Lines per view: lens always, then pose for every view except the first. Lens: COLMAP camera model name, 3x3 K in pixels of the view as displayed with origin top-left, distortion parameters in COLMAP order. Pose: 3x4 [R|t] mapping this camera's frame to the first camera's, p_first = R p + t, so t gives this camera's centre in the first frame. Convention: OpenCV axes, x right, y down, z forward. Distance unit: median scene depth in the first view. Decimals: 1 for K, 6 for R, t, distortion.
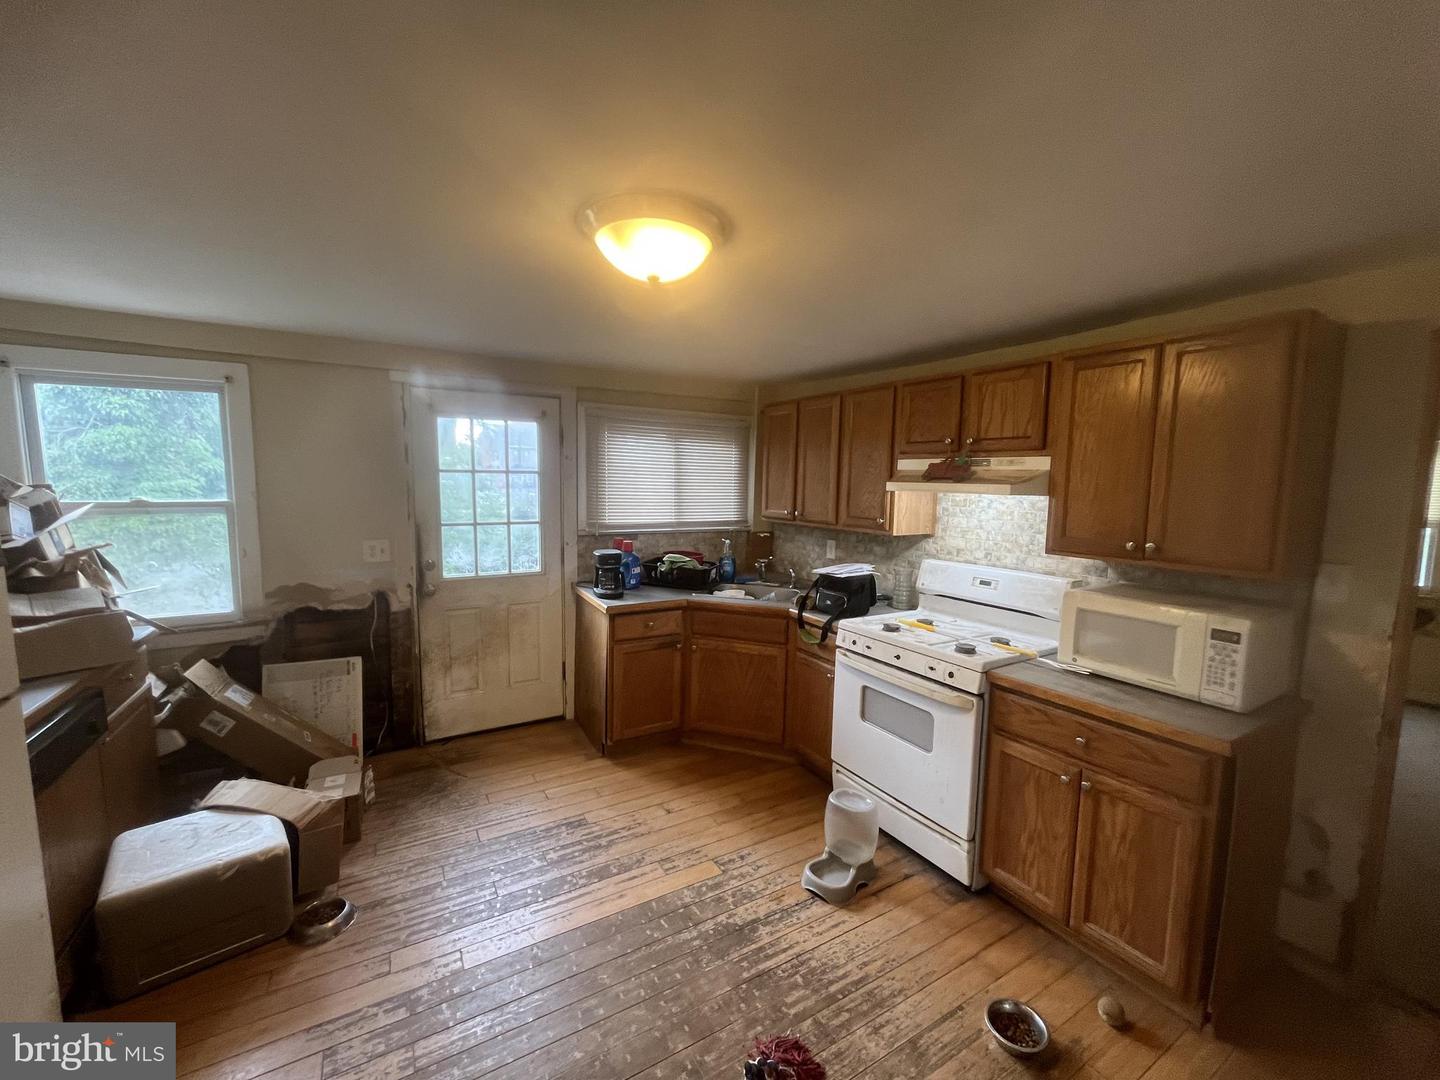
lens RADIAL K [[585.0, 0, 717.2], [0, 585.0, 537.7], [0, 0, 1]] dist [-0.004013, -0.000589]
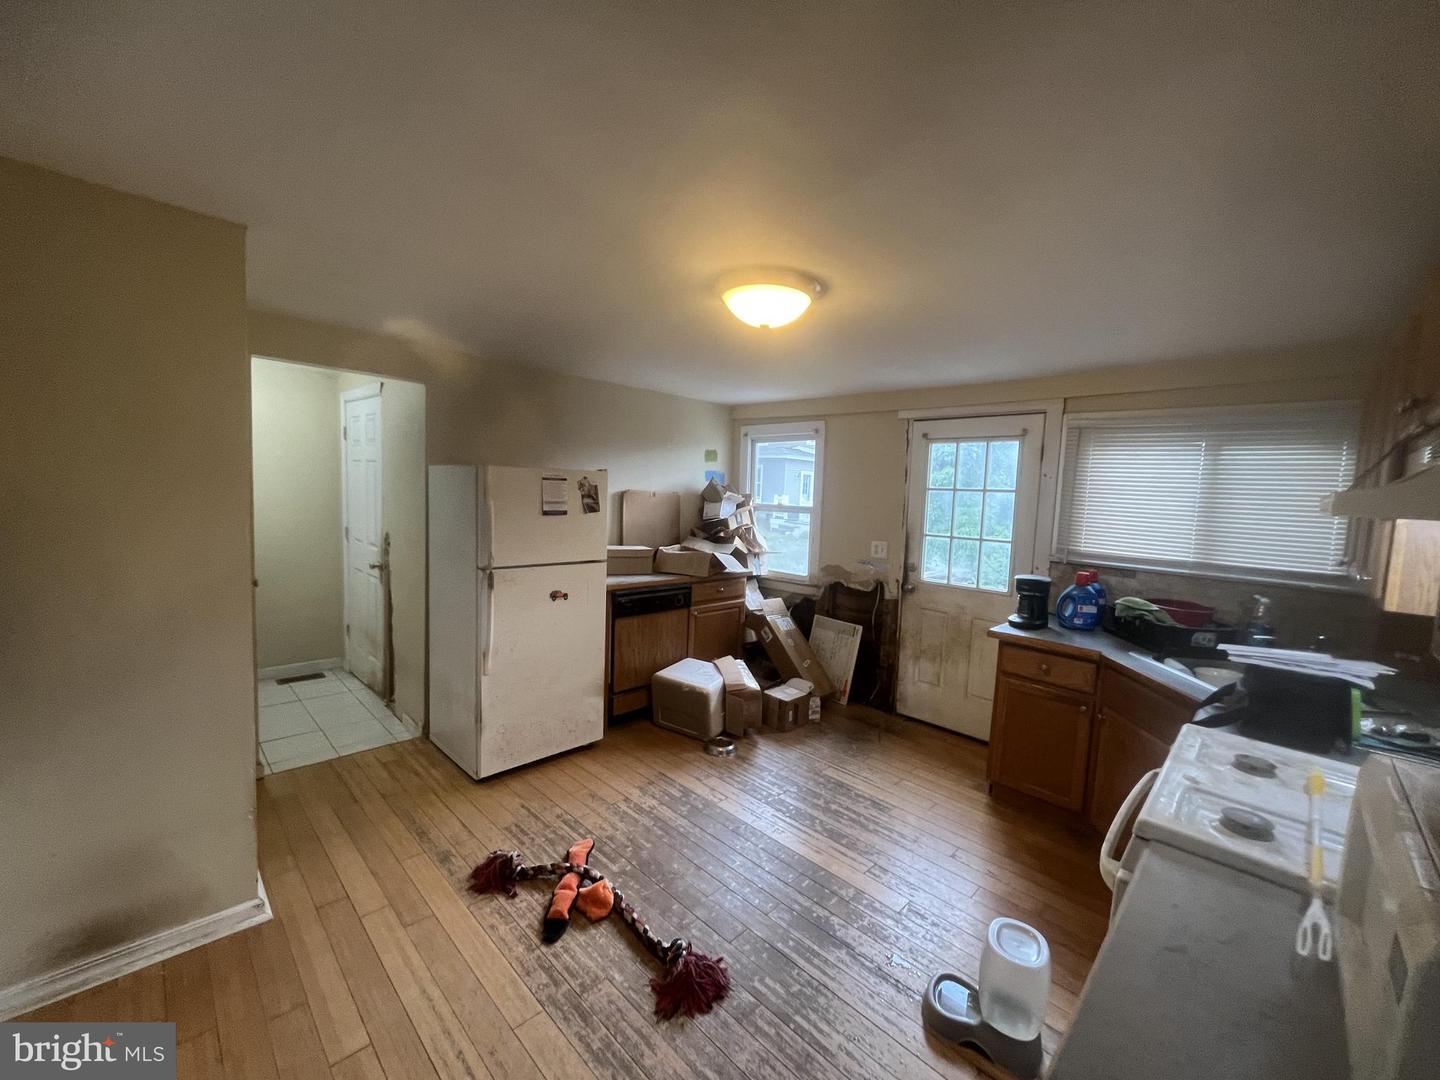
lens RADIAL K [[585.0, 0, 717.2], [0, 585.0, 537.7], [0, 0, 1]] dist [-0.004013, -0.000589]
pose [[0.245570, 0.072815, -0.966640, 0.651439], [-0.136680, 0.989814, 0.039838, -0.006789], [0.959695, 0.122338, 0.253021, 0.349333]]
